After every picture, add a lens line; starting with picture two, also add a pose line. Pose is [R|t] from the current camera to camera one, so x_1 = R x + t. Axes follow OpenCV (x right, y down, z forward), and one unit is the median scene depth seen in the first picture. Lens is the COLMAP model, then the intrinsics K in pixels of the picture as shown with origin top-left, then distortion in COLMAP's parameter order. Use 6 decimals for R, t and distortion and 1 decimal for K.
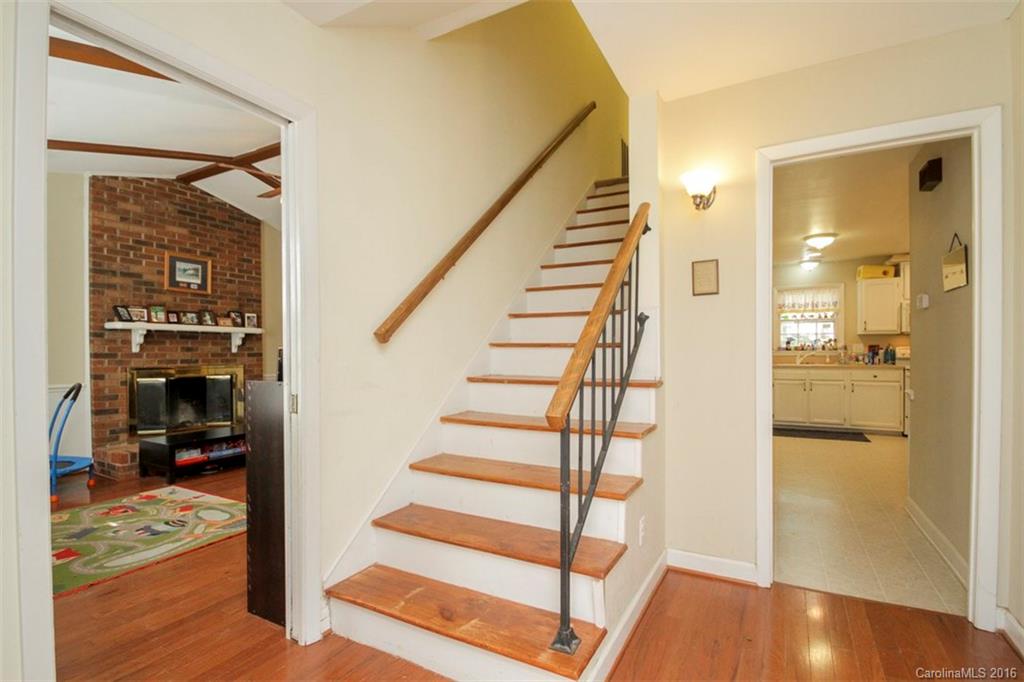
lens RADIAL K [[481.6, 0, 520.2], [0, 481.6, 355.8], [0, 0, 1]] dist [0.014440, -0.014277]
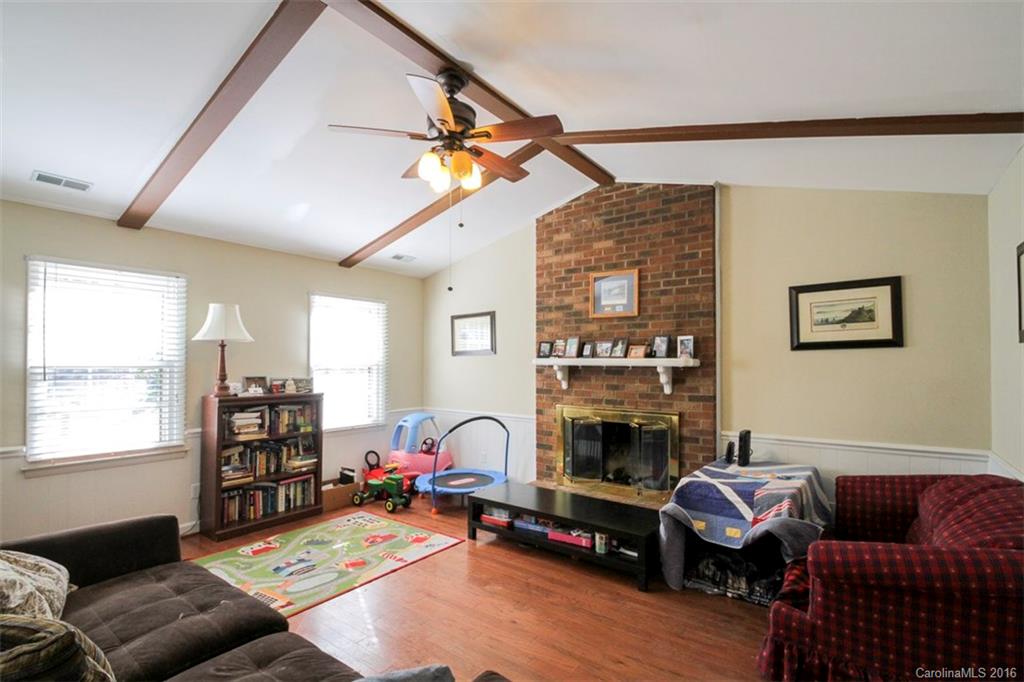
lens RADIAL K [[481.6, 0, 520.2], [0, 481.6, 355.8], [0, 0, 1]] dist [0.014440, -0.014277]
pose [[-0.136952, -0.010904, -0.990518, 0.136120], [-0.011050, 0.999894, -0.009479, -0.056889], [0.990516, 0.009647, -0.137058, 0.961090]]
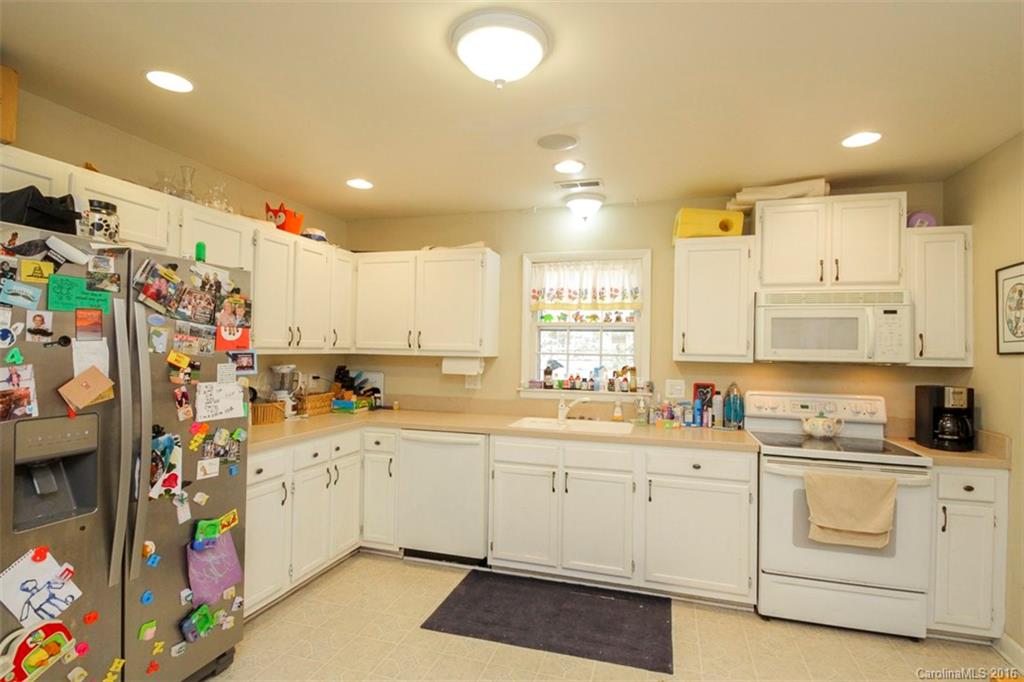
lens RADIAL K [[502.1, 0, 512.0], [0, 502.1, 341.0], [0, 0, 1]] dist [-0.001075, -0.006741]
pose [[0.980701, 0.026685, 0.193686, 0.588201], [-0.021916, 0.999403, -0.026726, -0.059871], [-0.194283, 0.021965, 0.980700, 0.725446]]
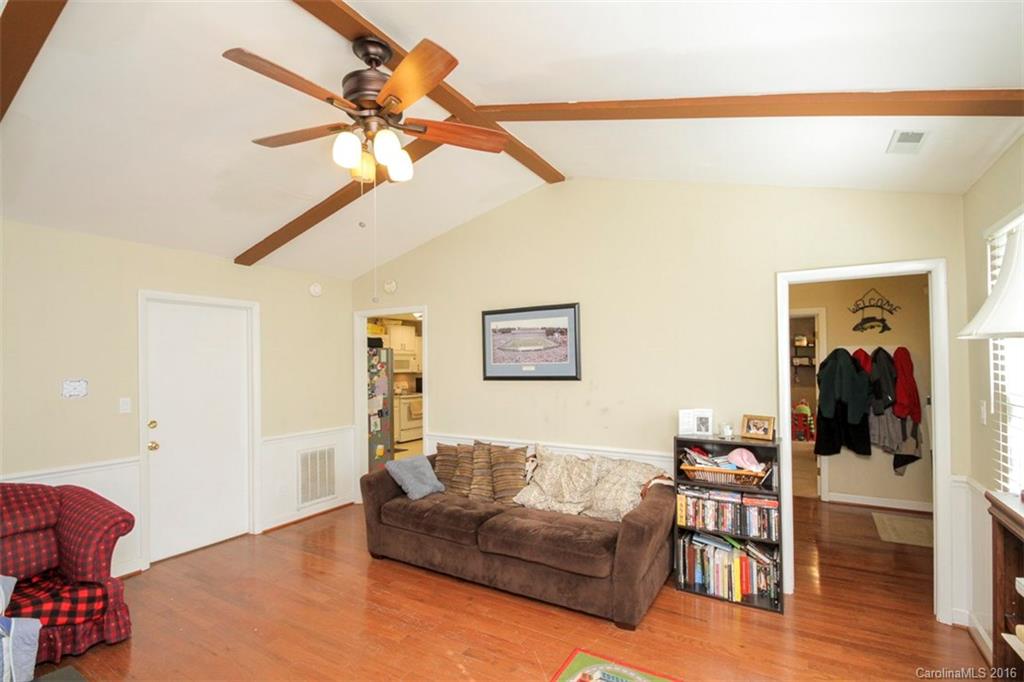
lens RADIAL K [[481.6, 0, 520.2], [0, 481.6, 355.8], [0, 0, 1]] dist [0.014440, -0.014277]
pose [[0.031414, 0.022692, 0.999249, -0.798587], [0.018449, 0.999559, -0.023279, -0.071958], [-0.999336, 0.019167, 0.030981, 0.680098]]
